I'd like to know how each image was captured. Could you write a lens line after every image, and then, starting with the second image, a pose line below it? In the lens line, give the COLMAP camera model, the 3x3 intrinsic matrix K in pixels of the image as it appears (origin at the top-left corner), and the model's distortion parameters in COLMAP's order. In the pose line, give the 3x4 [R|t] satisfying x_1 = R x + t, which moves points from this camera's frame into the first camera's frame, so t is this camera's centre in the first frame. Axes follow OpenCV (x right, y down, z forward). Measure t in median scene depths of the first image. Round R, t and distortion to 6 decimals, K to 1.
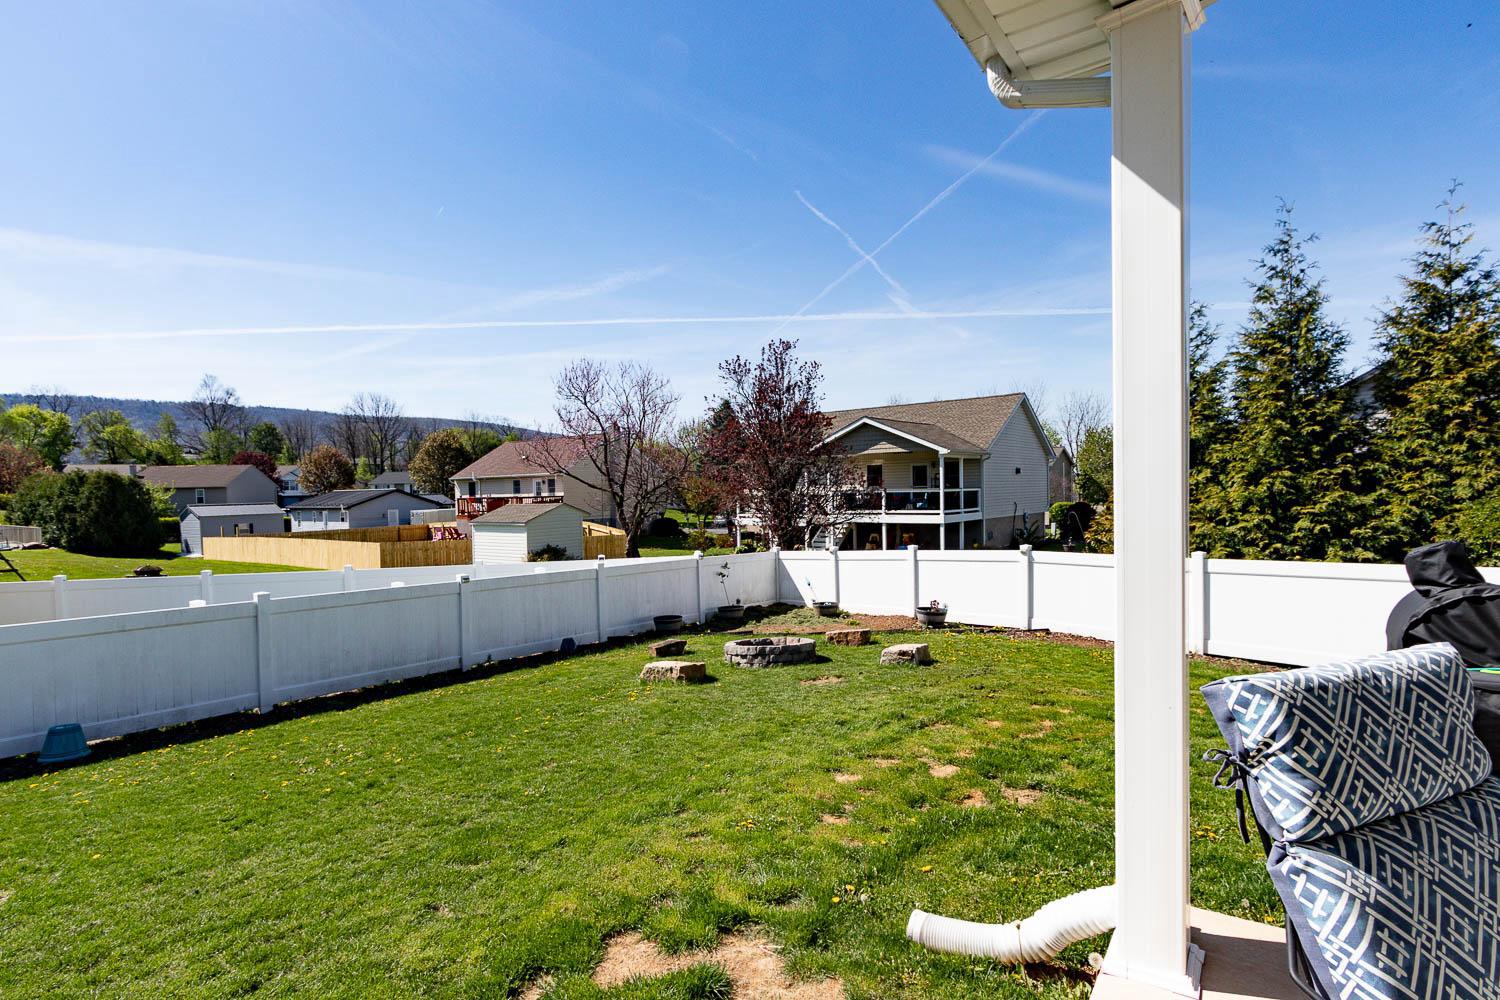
lens RADIAL K [[744.1, 0, 743.7], [0, 744.1, 511.8], [0, 0, 1]] dist [0.000155, 0.000238]
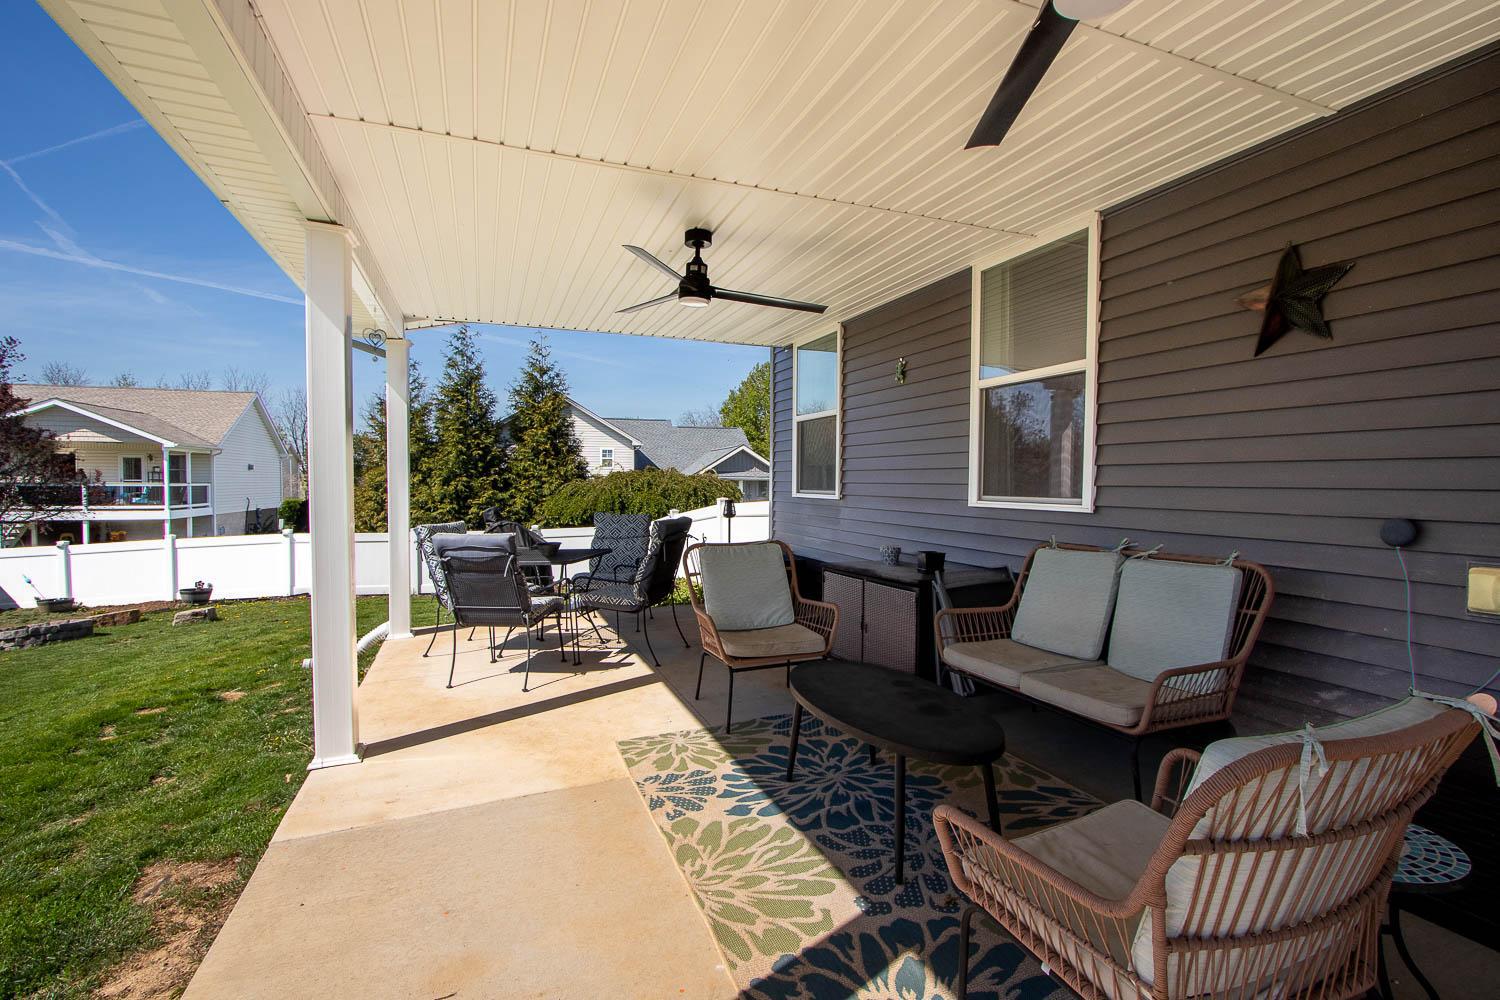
lens RADIAL K [[744.1, 0, 743.7], [0, 744.1, 511.8], [0, 0, 1]] dist [0.000155, 0.000238]
pose [[0.570796, -0.010366, 0.821027, -0.234106], [0.008012, 0.999943, 0.007055, 0.012563], [-0.821053, 0.002551, 0.570846, -0.389376]]
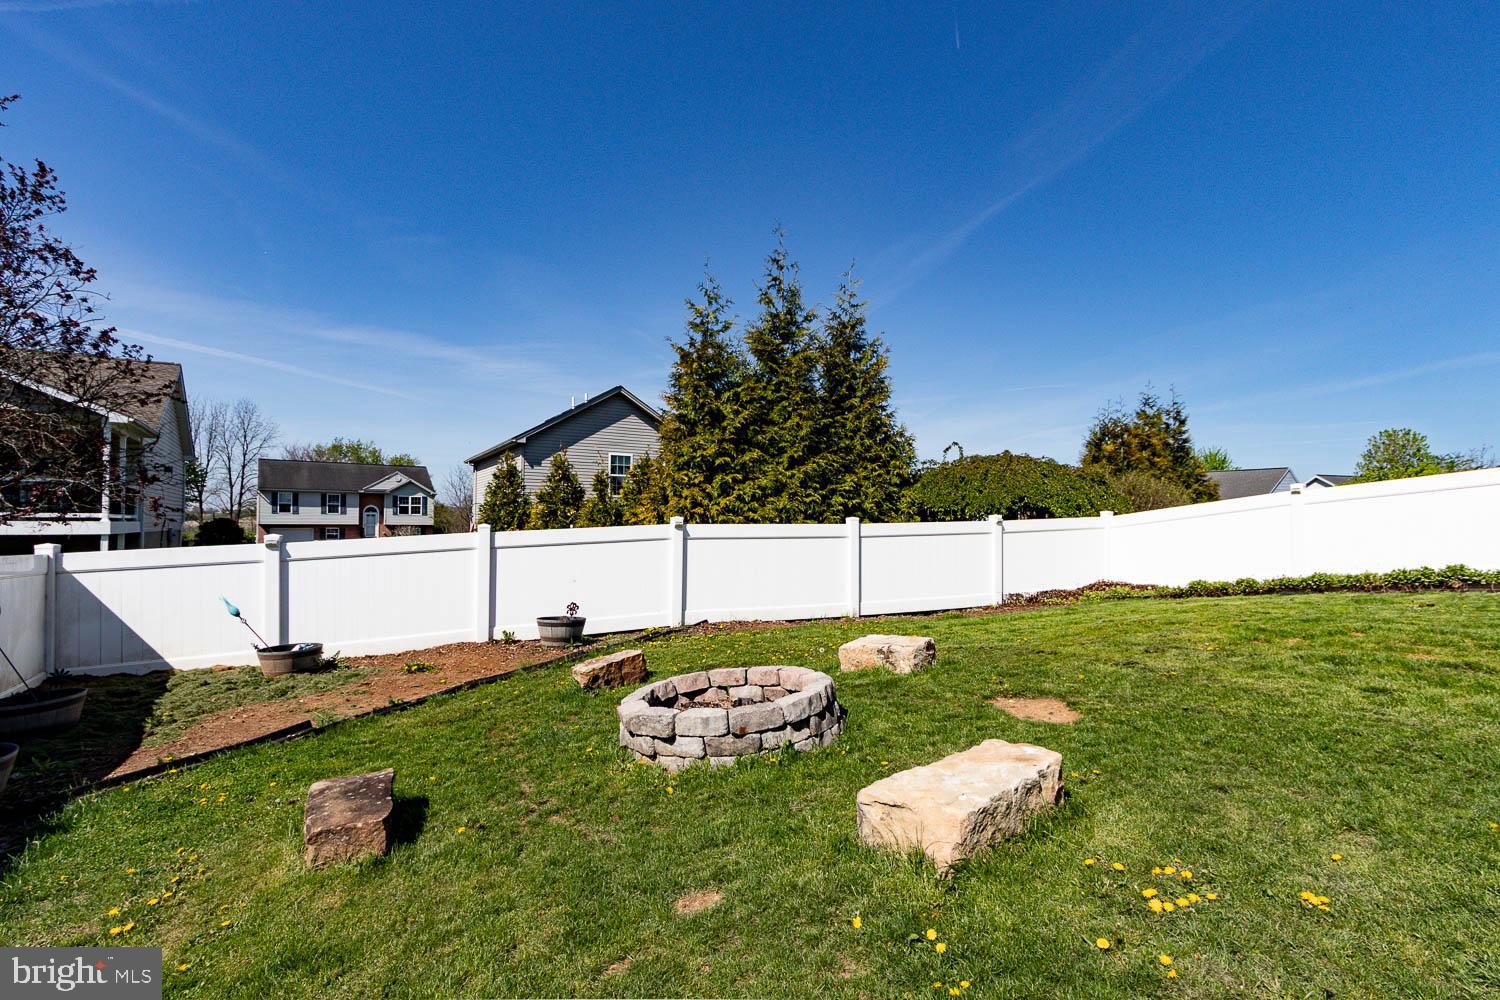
lens RADIAL K [[689.5, 0, 680.8], [0, 689.5, 535.0], [0, 0, 1]] dist [-0.000215, 0.000038]
pose [[0.323678, 0.012830, 0.946080, -0.323480], [0.013057, 0.999752, -0.018025, 0.080264], [-0.946077, 0.018187, 0.323430, 0.795567]]
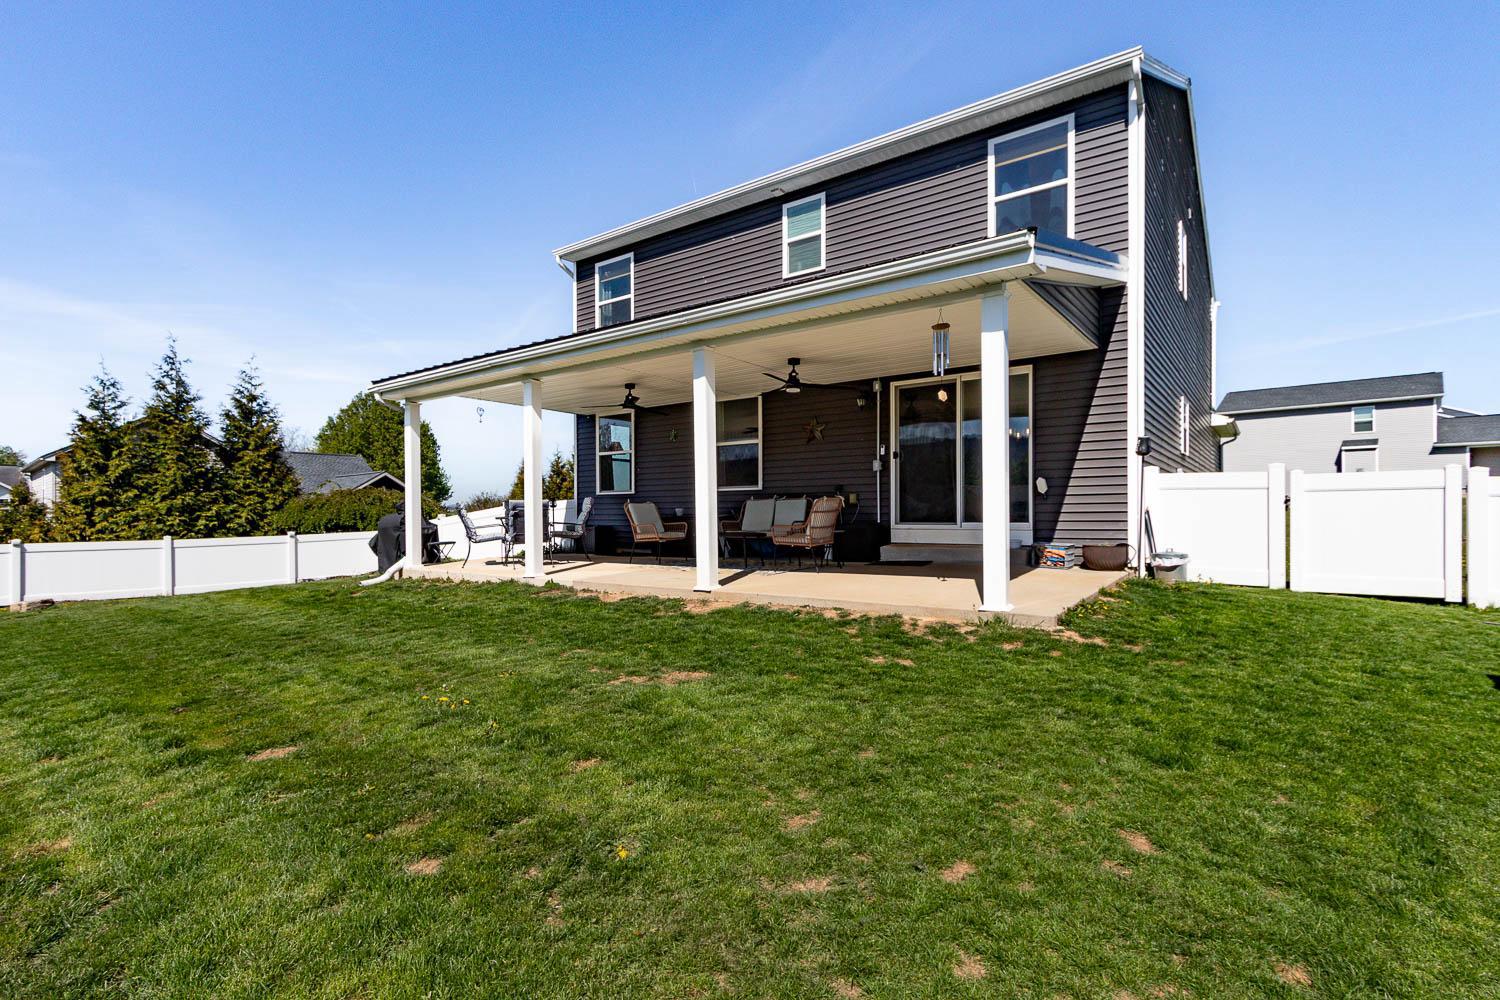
lens RADIAL K [[784.6, 0, 745.8], [0, 784.6, 534.3], [0, 0, 1]] dist [0.004519, 0.000549]
pose [[0.012995, 0.001425, 0.999915, -1.029877], [0.035299, 0.999375, -0.001883, 0.087029], [-0.999292, 0.035320, 0.012937, -0.310239]]
